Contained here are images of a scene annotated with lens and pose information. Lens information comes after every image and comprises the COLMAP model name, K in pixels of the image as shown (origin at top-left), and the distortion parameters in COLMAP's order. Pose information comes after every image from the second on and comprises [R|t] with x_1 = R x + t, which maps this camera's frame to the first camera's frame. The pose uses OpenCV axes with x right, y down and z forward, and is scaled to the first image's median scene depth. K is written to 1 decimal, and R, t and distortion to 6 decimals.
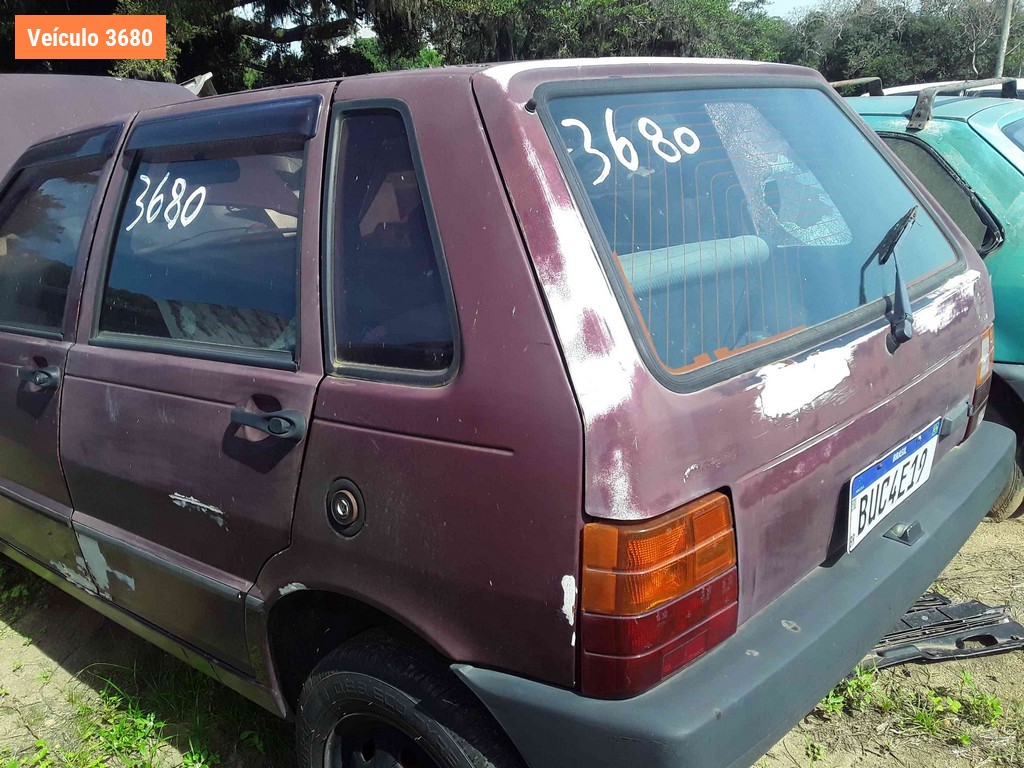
lens RADIAL K [[934.7, 0, 512.0], [0, 934.7, 384.0], [0, 0, 1]] dist [0.120127, -0.245564]
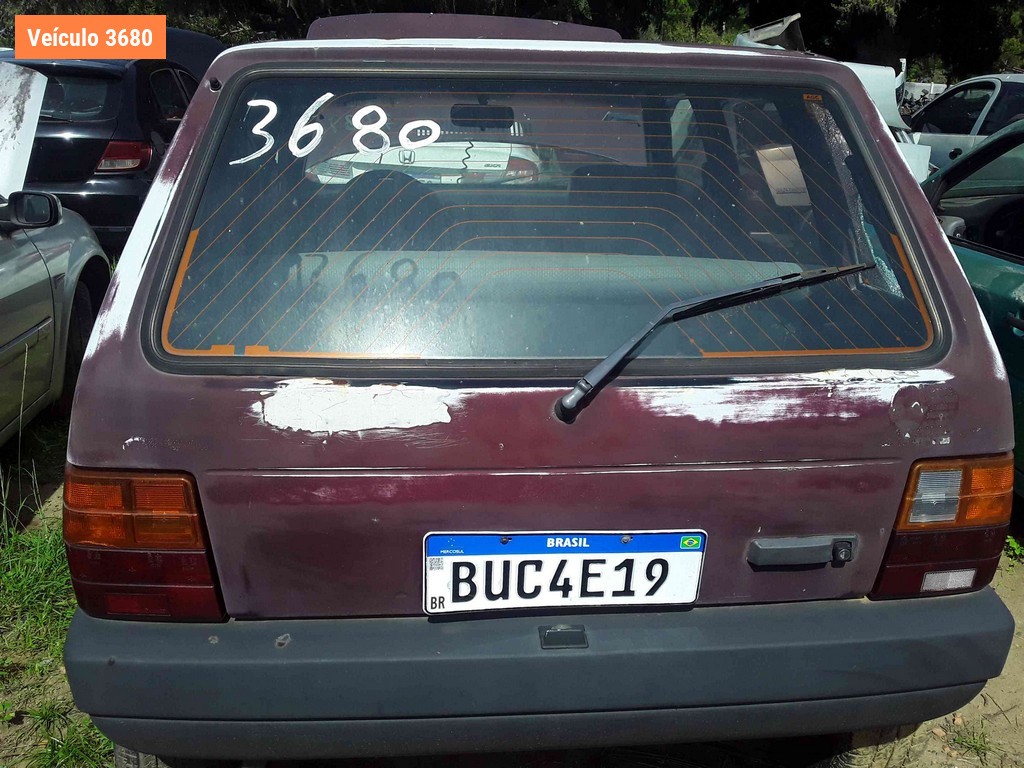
lens RADIAL K [[934.7, 0, 512.0], [0, 934.7, 384.0], [0, 0, 1]] dist [0.120127, -0.245564]
pose [[0.728260, 0.279700, -0.625624, 0.992291], [-0.238689, 0.959281, 0.151023, -0.201384], [0.642390, 0.039346, 0.765367, 0.386611]]
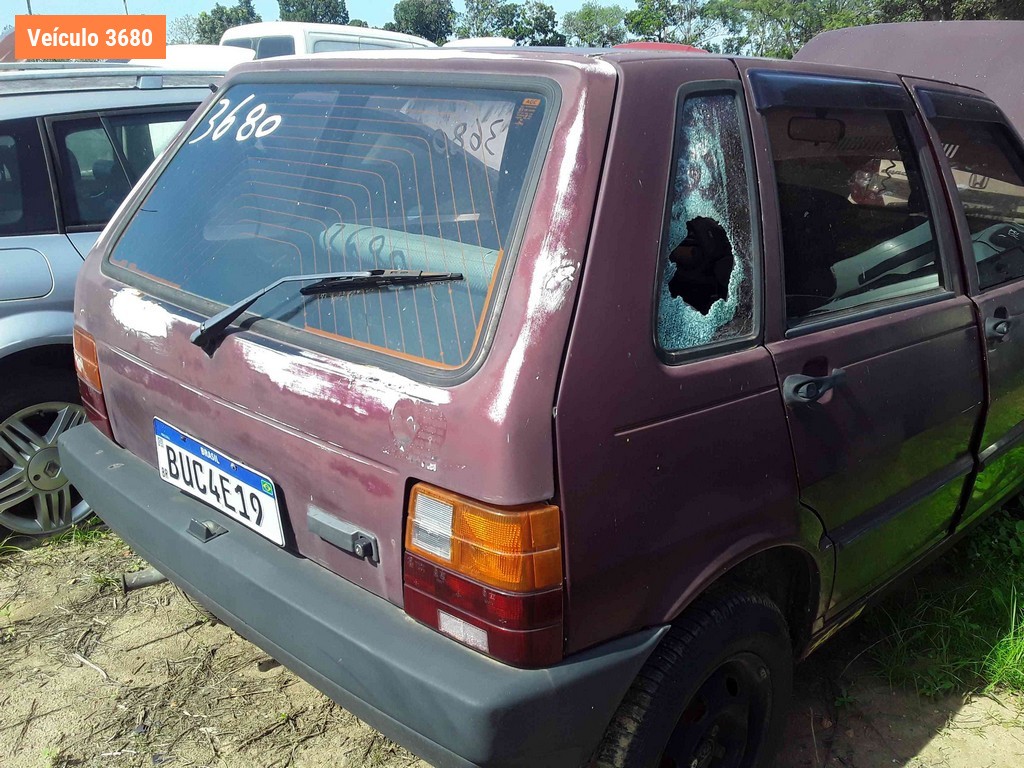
lens RADIAL K [[934.7, 0, 512.0], [0, 934.7, 384.0], [0, 0, 1]] dist [0.120127, -0.245564]
pose [[-0.041251, 0.359559, -0.932210, 1.541064], [-0.272728, 0.893522, 0.356705, -0.523674], [0.961207, 0.268954, 0.061203, 1.435210]]
